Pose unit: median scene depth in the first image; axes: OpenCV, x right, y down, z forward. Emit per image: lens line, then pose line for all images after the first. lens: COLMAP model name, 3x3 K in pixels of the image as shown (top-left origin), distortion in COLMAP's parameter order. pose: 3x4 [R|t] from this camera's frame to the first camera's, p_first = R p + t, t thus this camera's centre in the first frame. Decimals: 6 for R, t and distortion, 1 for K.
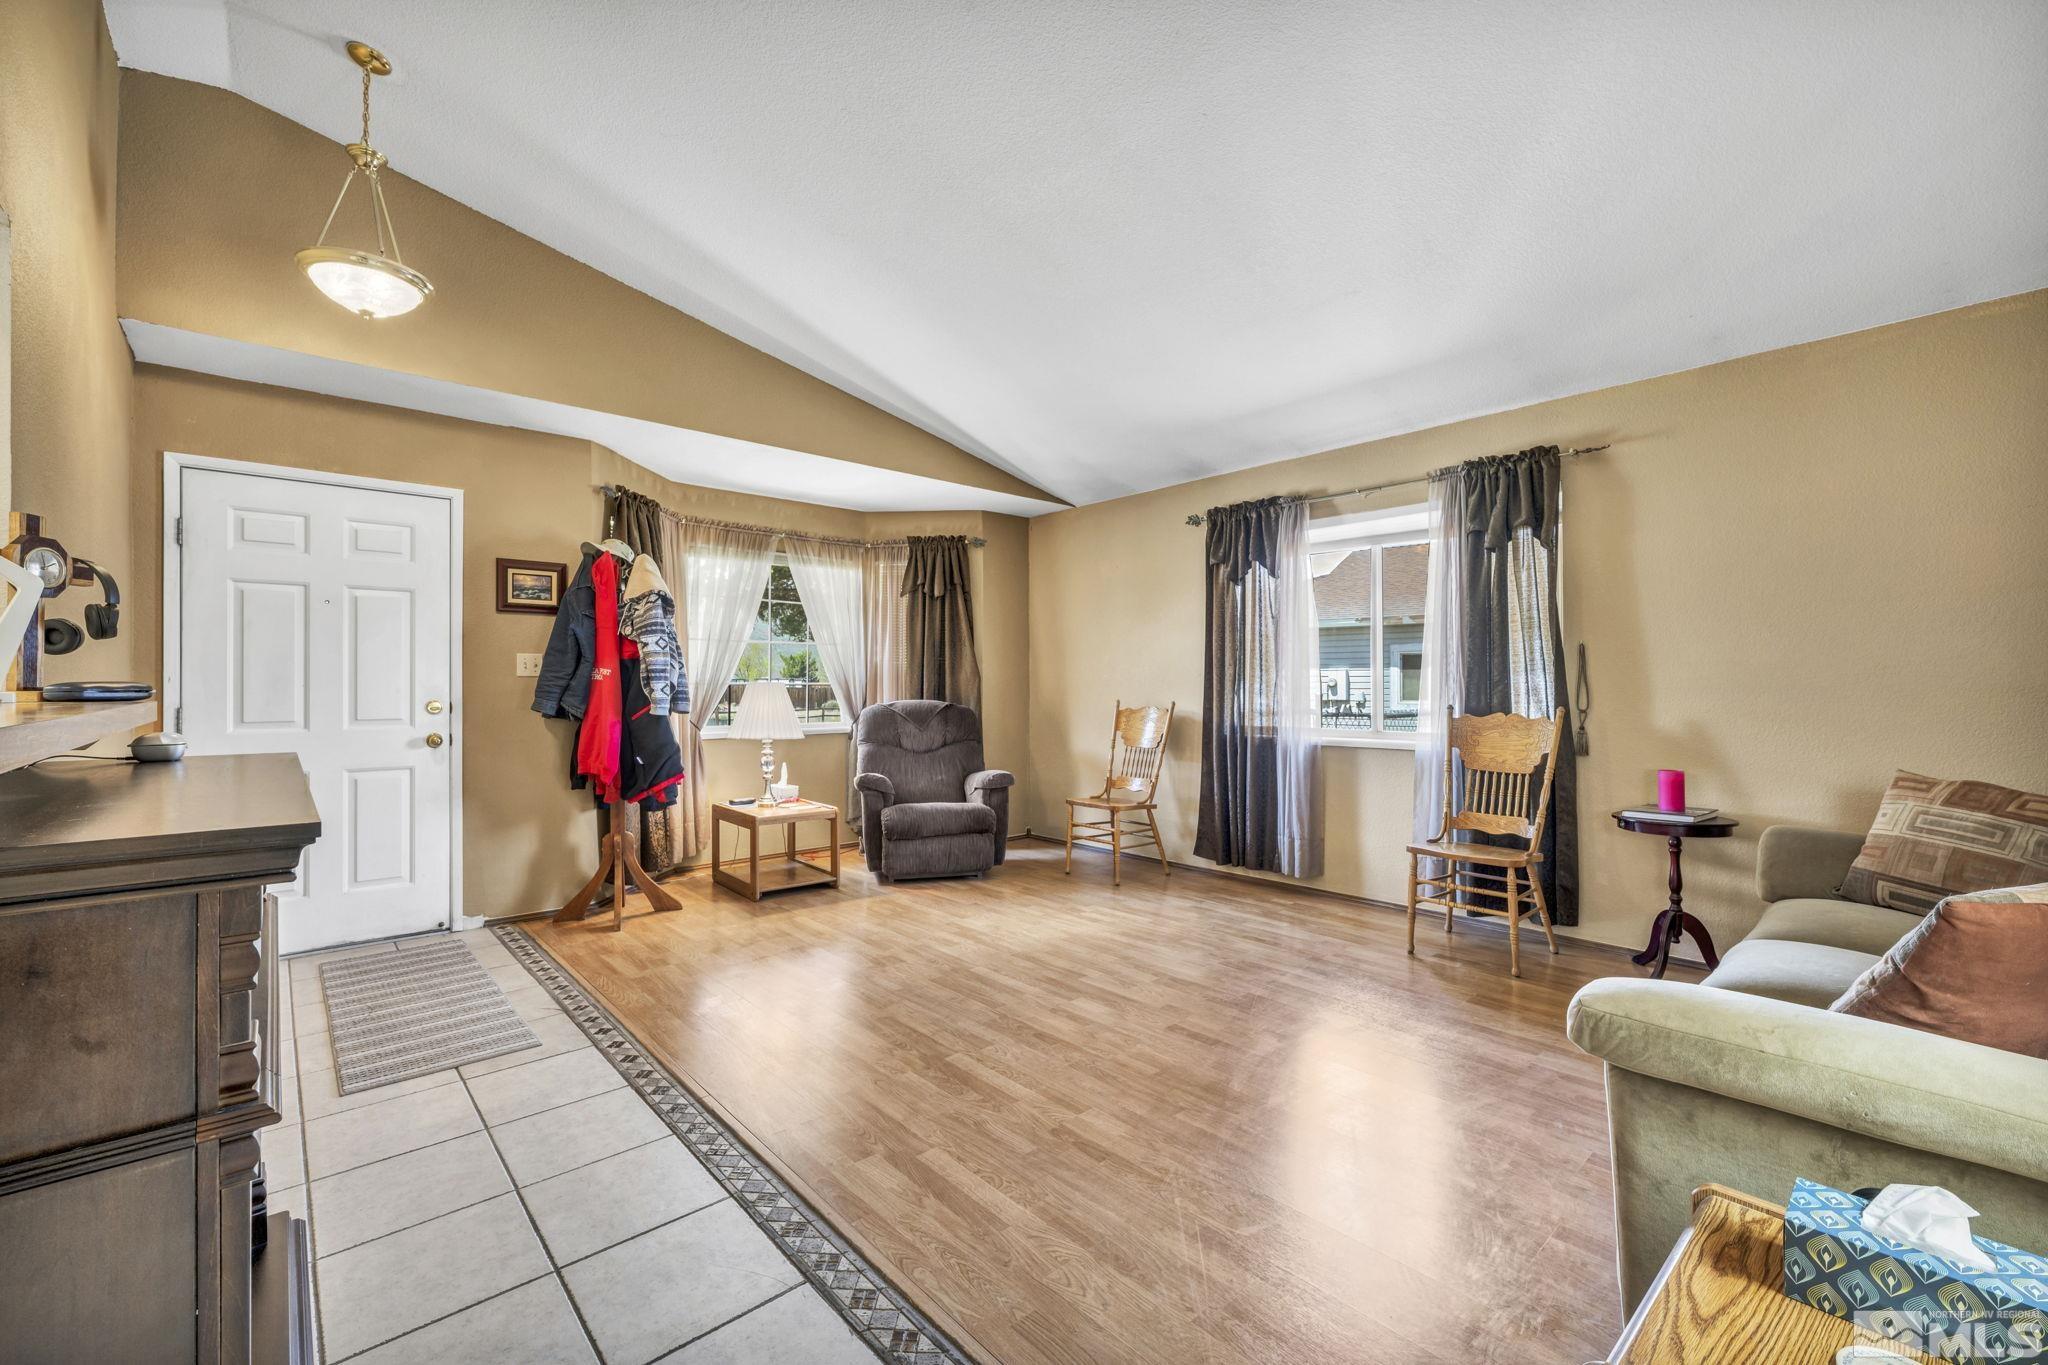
lens RADIAL K [[855.0, 0, 1015.0], [0, 855.0, 684.8], [0, 0, 1]] dist [0.000234, -0.000030]
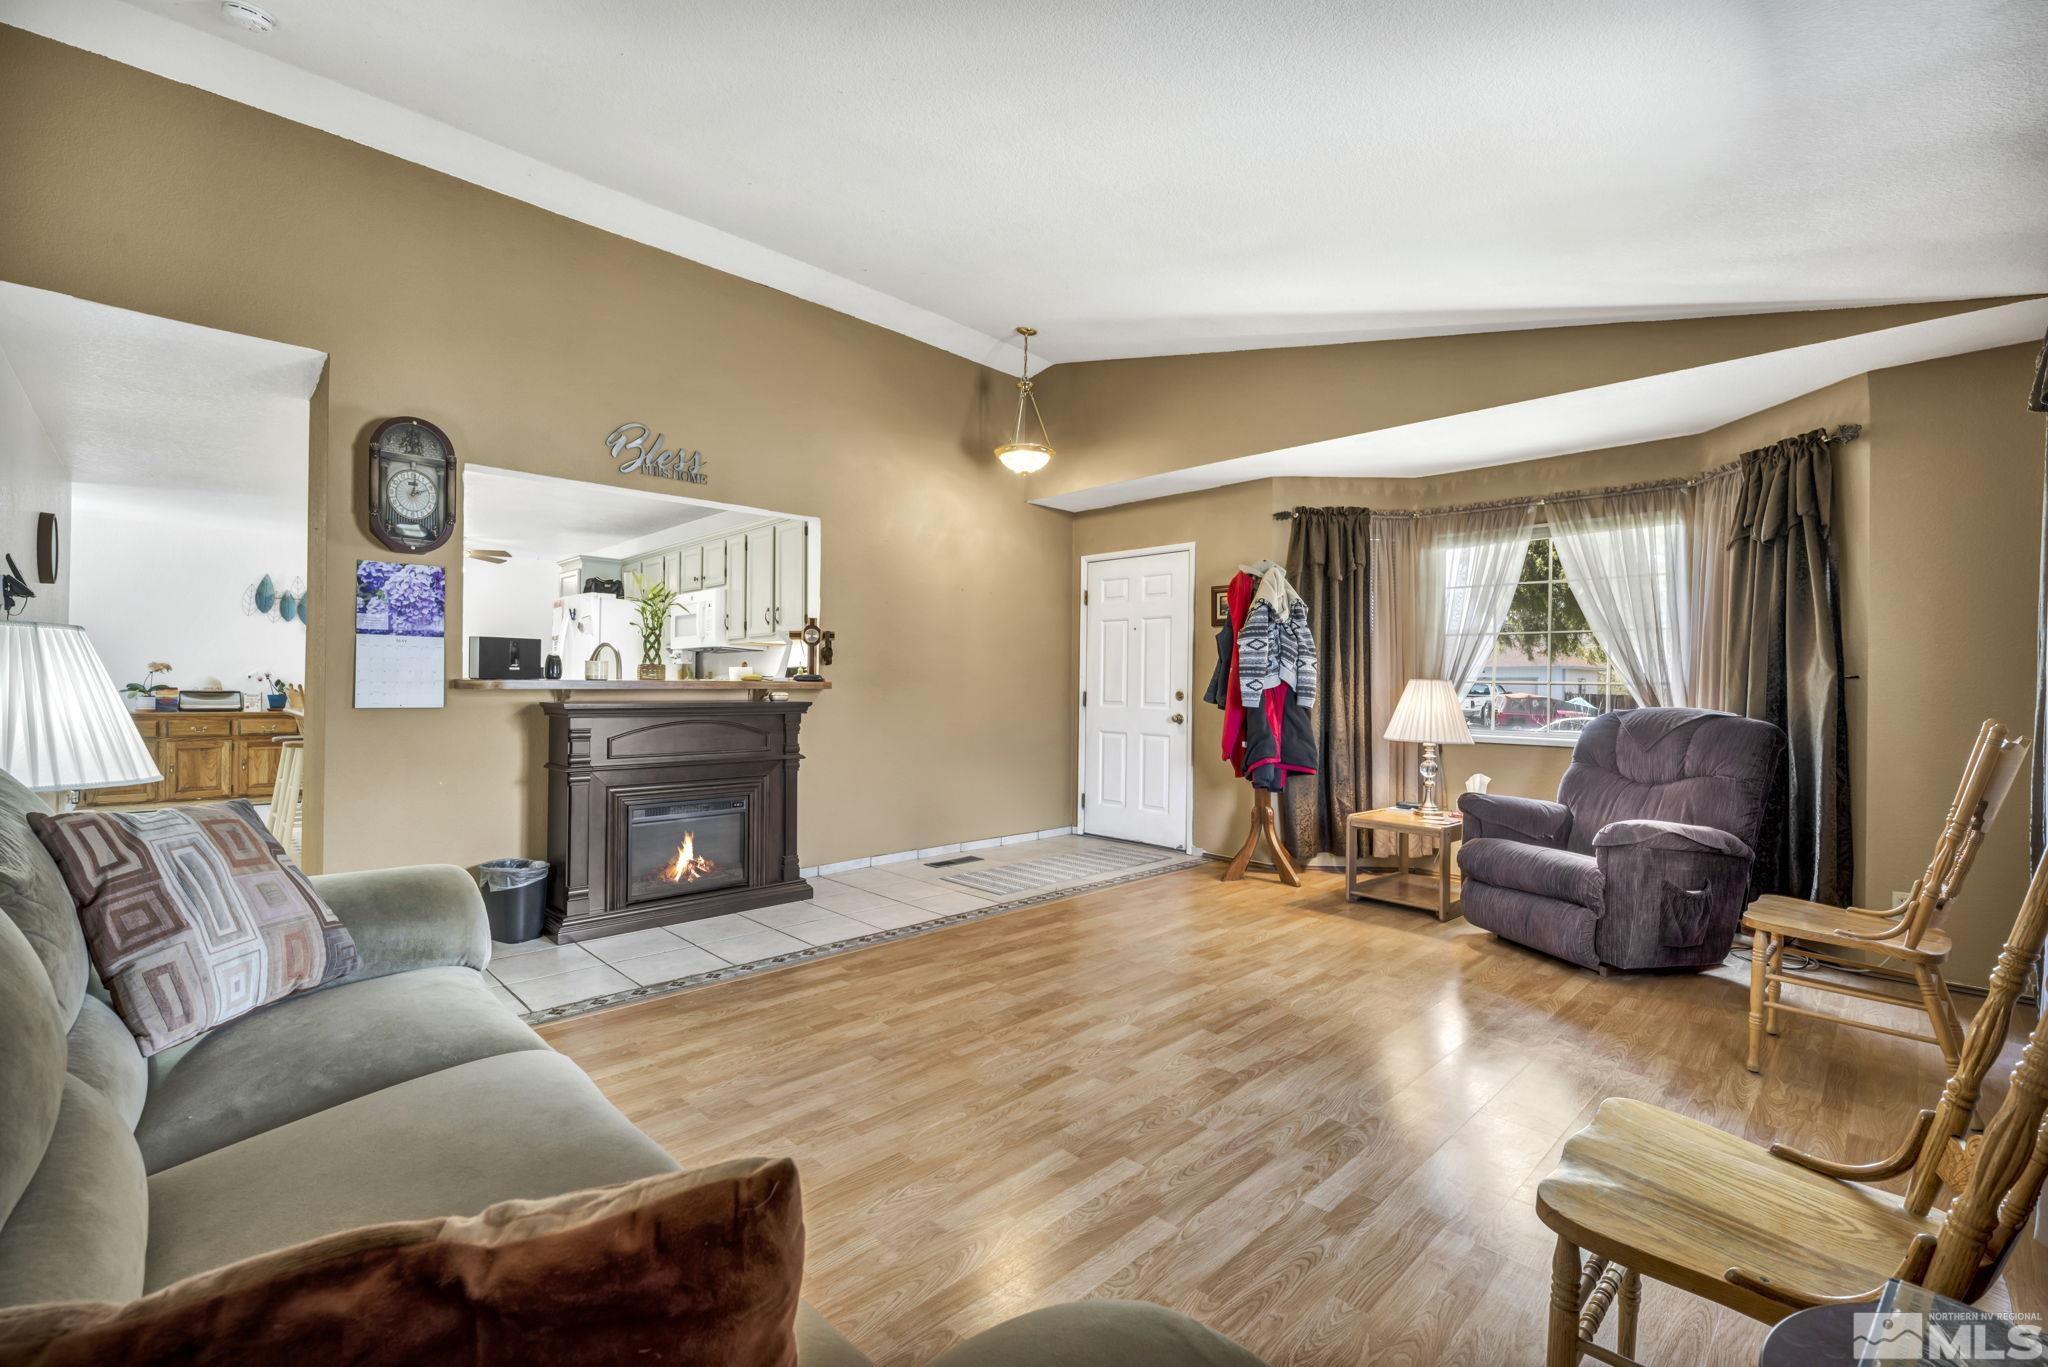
lens RADIAL K [[855.0, 0, 1015.0], [0, 855.0, 685.8], [0, 0, 1]] dist [0.000234, -0.000030]
pose [[0.046636, 0.003694, -0.998905, 0.752821], [-0.014242, 0.999894, 0.003033, 0.008563], [0.998810, 0.014085, 0.046684, 0.650409]]
